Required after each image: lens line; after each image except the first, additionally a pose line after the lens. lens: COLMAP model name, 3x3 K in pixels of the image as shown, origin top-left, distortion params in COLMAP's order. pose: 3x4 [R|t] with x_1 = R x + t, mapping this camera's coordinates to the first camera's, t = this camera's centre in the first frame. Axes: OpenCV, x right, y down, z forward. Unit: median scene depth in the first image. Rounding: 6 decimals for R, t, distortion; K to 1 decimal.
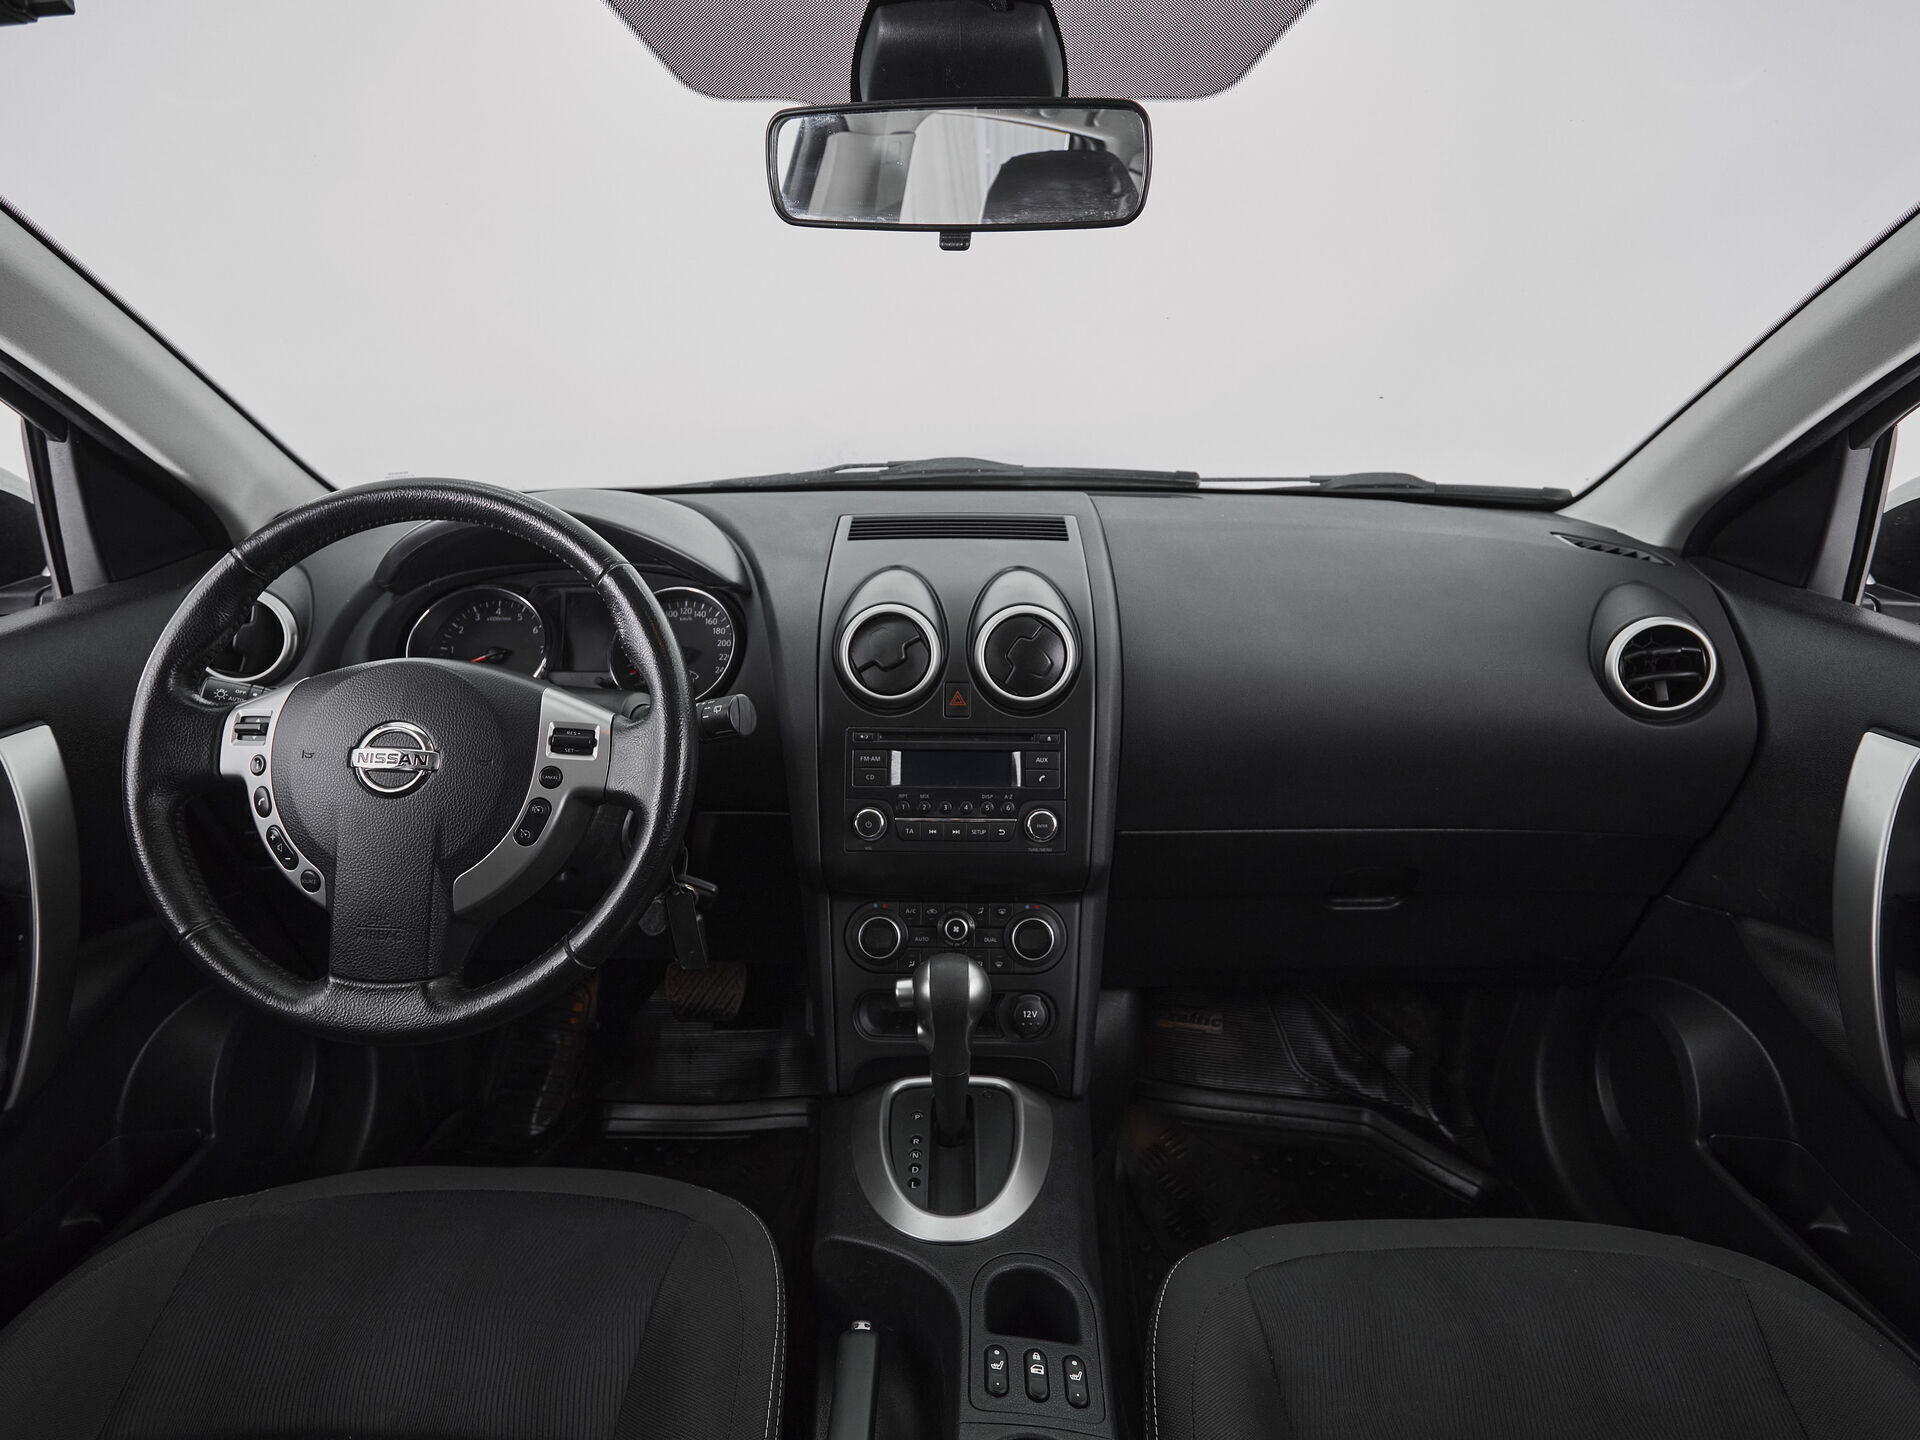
lens RADIAL K [[1052.5, 0, 949.2], [0, 1052.5, 720.4], [0, 0, 1]] dist [-0.003772, -0.000383]
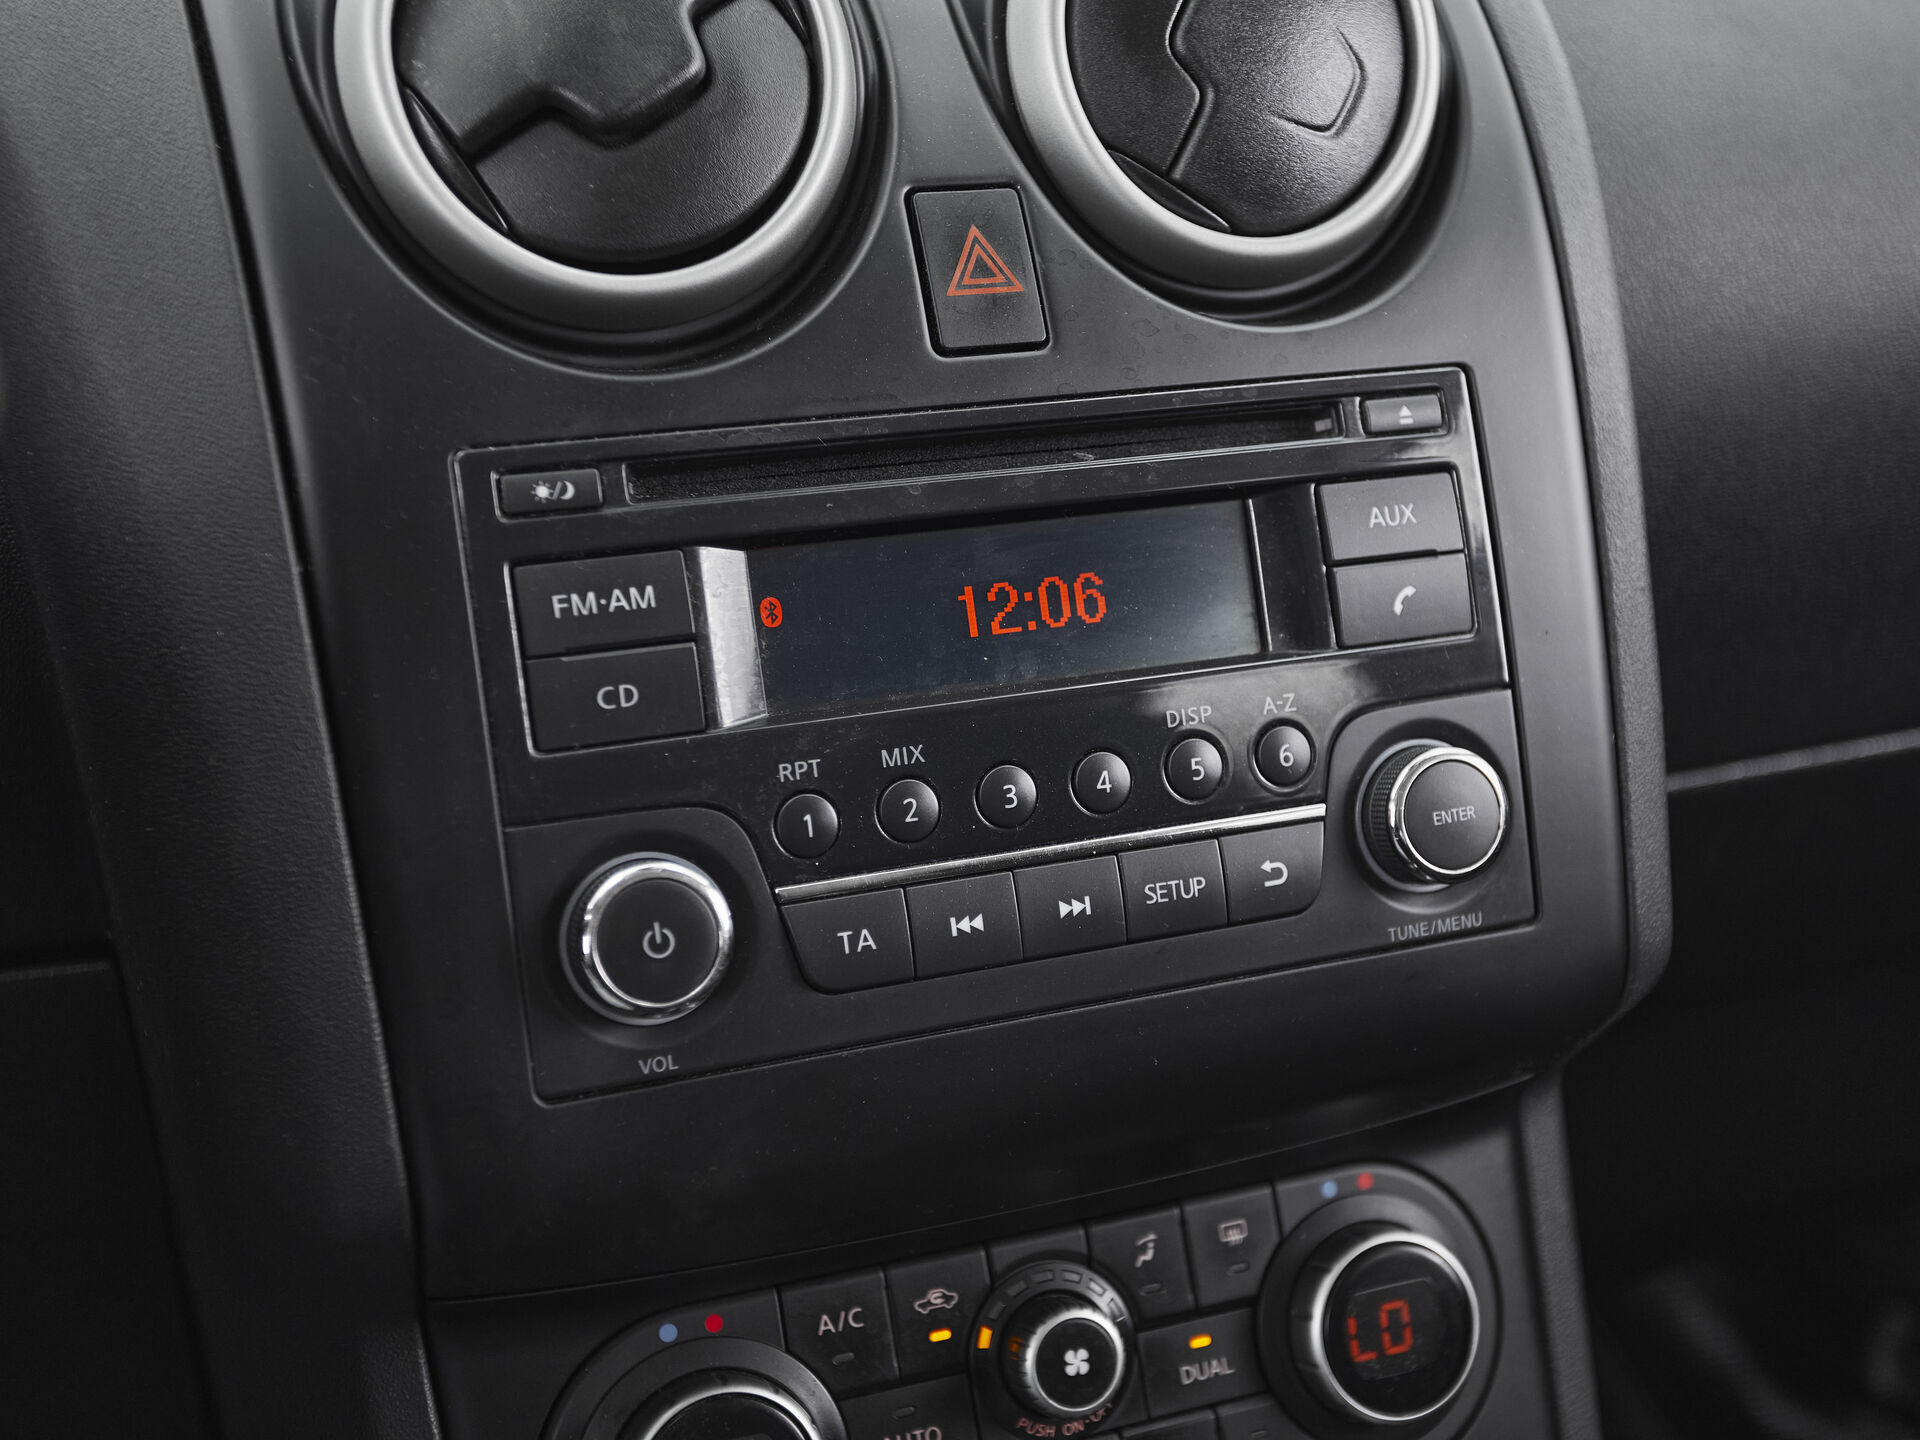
lens RADIAL K [[2327.3, 0, 972.1], [0, 2327.3, 726.8], [0, 0, 1]] dist [0.035898, 0.000000]
pose [[0.932186, -0.135319, 0.335735, -0.155762], [0.124649, 0.990772, 0.053240, 0.044090], [-0.339841, -0.007781, 0.940451, 0.571208]]
